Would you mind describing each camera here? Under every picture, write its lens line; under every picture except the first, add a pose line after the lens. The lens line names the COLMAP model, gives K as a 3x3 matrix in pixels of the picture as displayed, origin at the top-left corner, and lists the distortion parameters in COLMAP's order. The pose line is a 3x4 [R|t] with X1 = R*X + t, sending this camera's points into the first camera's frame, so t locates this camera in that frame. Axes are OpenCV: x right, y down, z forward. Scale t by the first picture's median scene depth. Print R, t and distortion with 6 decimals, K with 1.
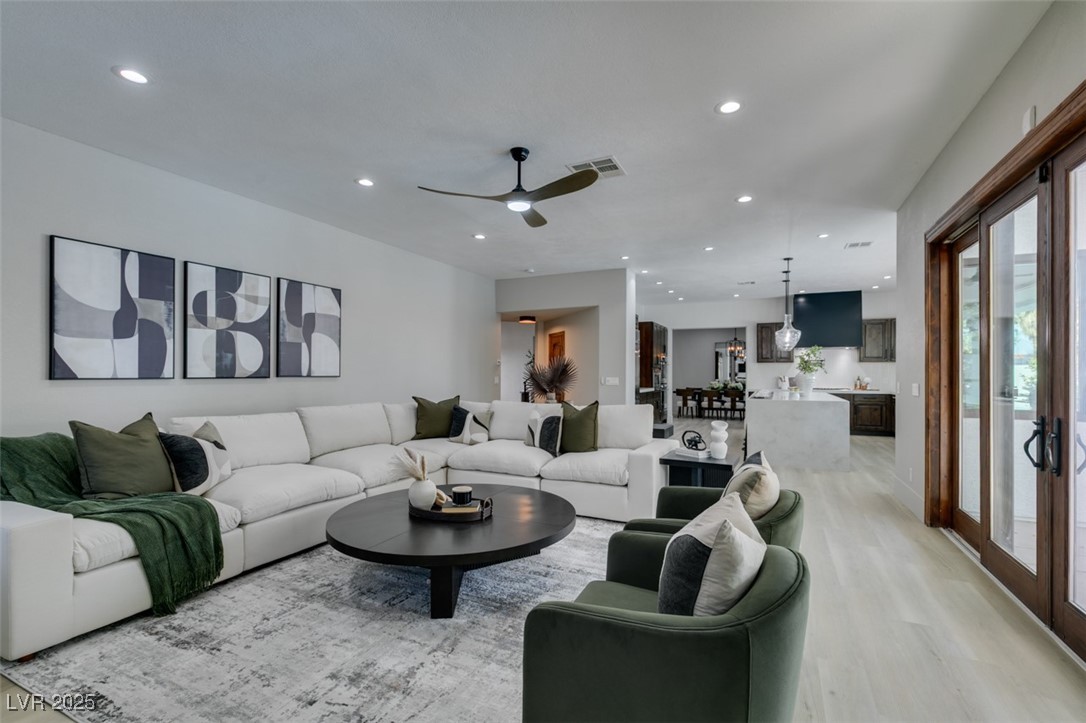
lens RADIAL K [[485.6, 0, 542.1], [0, 485.6, 370.7], [0, 0, 1]] dist [0.005475, -0.002103]
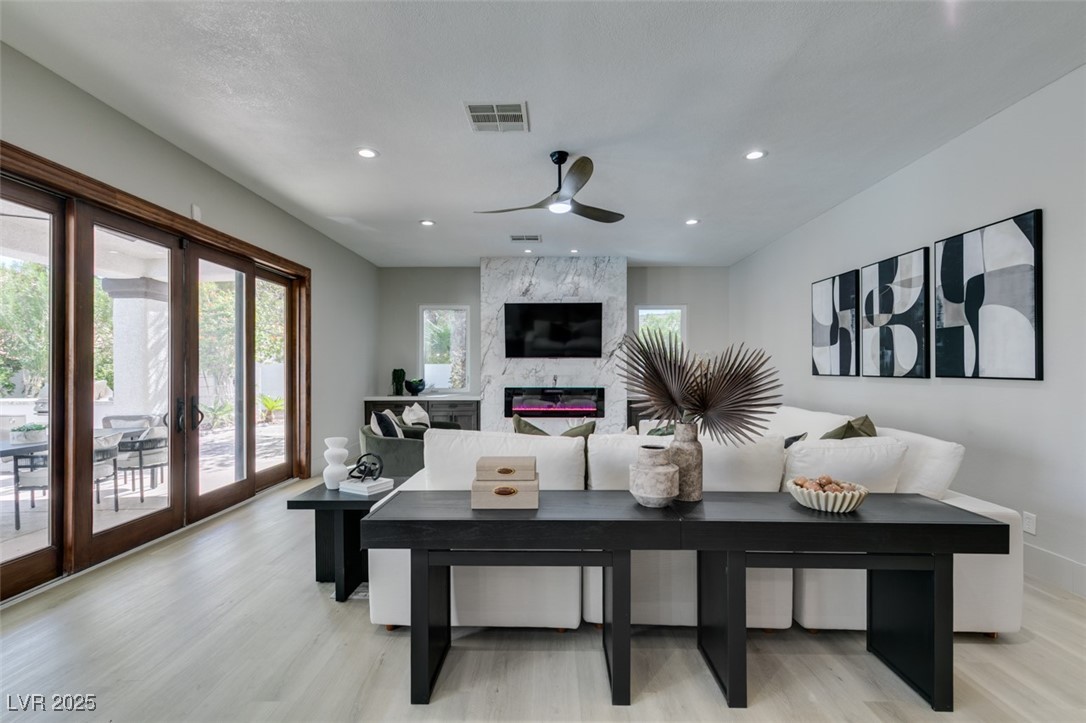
lens RADIAL K [[485.6, 0, 547.3], [0, 485.6, 369.7], [0, 0, 1]] dist [0.005475, -0.002103]
pose [[-0.902410, -0.002658, -0.430870, 0.350192], [-0.001343, 0.999993, -0.003357, 0.005454], [0.430877, -0.002451, -0.902408, 1.601433]]
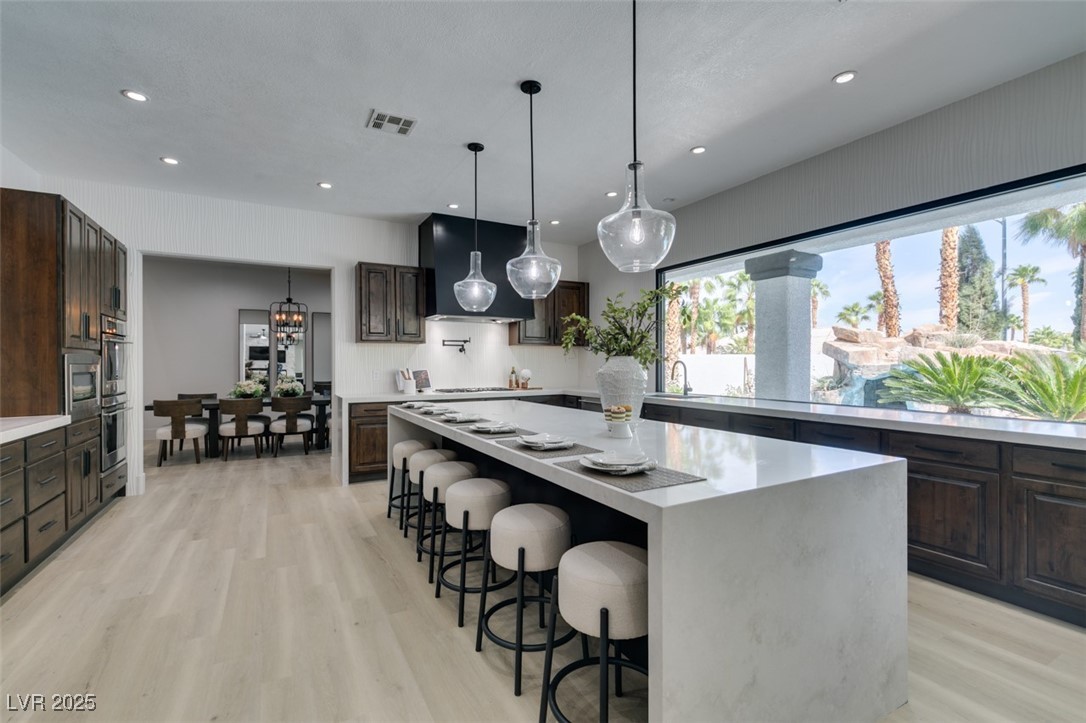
lens RADIAL K [[485.6, 0, 540.4], [0, 485.6, 364.5], [0, 0, 1]] dist [0.005475, -0.002103]
pose [[0.581608, -0.007572, 0.813434, 0.374132], [0.001372, 0.999964, 0.008328, 0.004109], [-0.813468, -0.003728, 0.581598, 1.413113]]
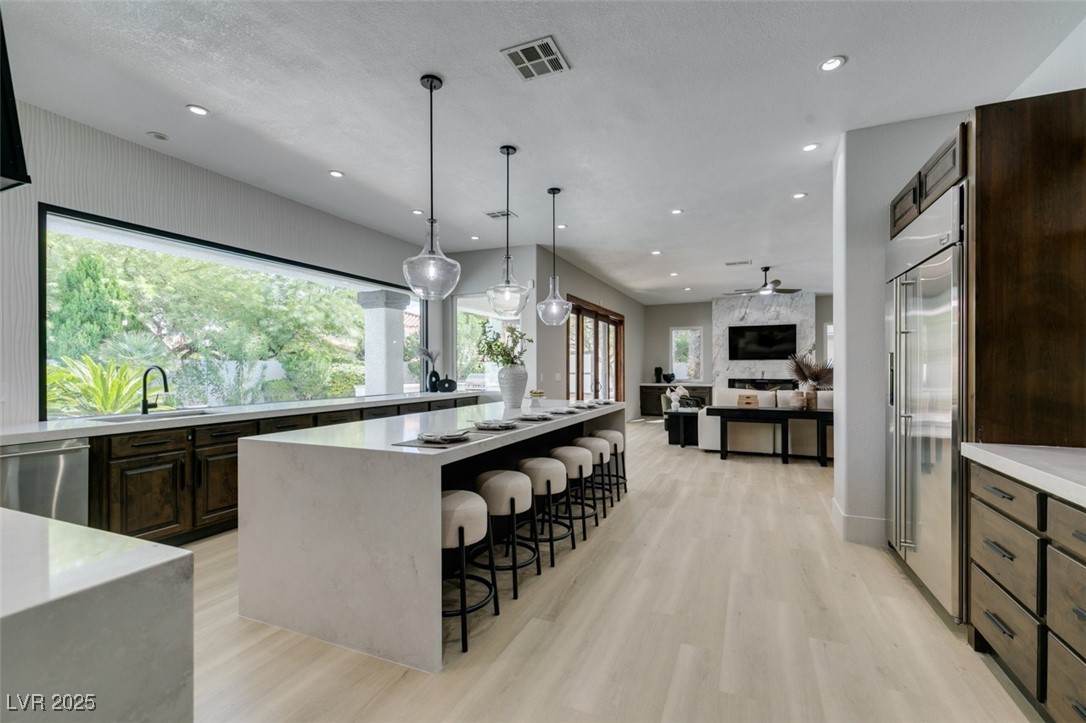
lens RADIAL K [[485.6, 0, 537.4], [0, 485.6, 368.4], [0, 0, 1]] dist [0.005475, -0.002103]
pose [[-0.999566, -0.000612, -0.029462, 0.886512], [-0.000569, 0.999999, -0.001464, 0.010661], [0.029463, -0.001446, -0.999565, 2.665715]]
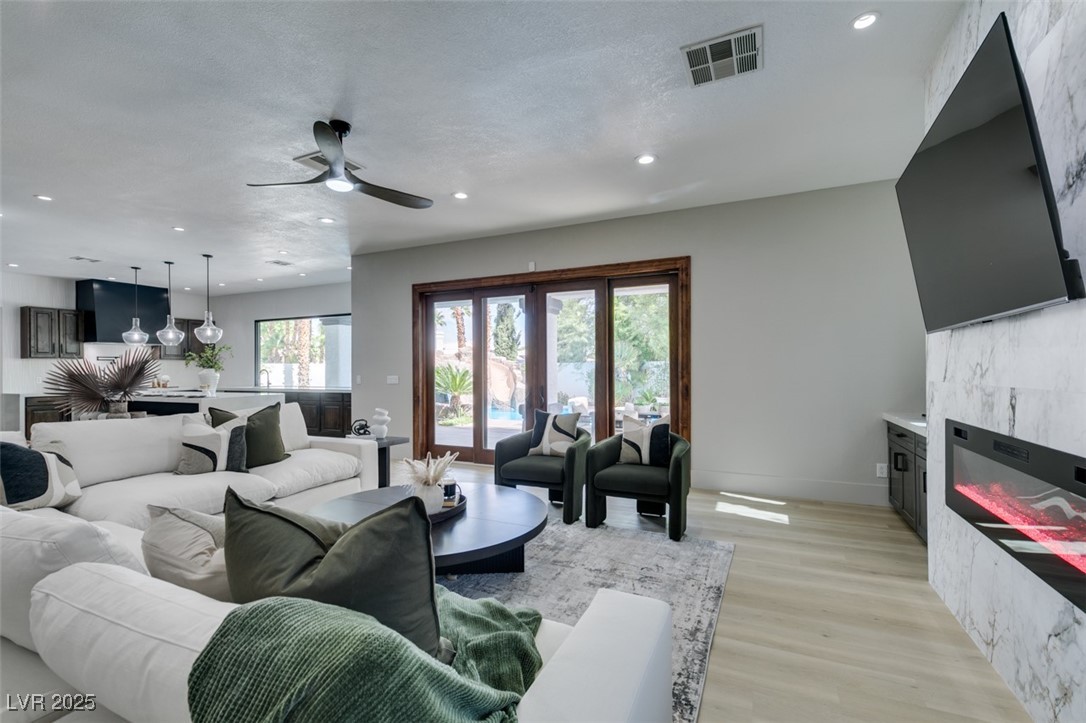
lens RADIAL K [[485.6, 0, 538.3], [0, 485.6, 365.1], [0, 0, 1]] dist [0.005475, -0.002103]
pose [[-0.006754, 0.005073, 0.999964, -0.796706], [0.003551, 0.999981, -0.005049, -0.000258], [-0.999971, 0.003517, -0.006772, 0.535840]]
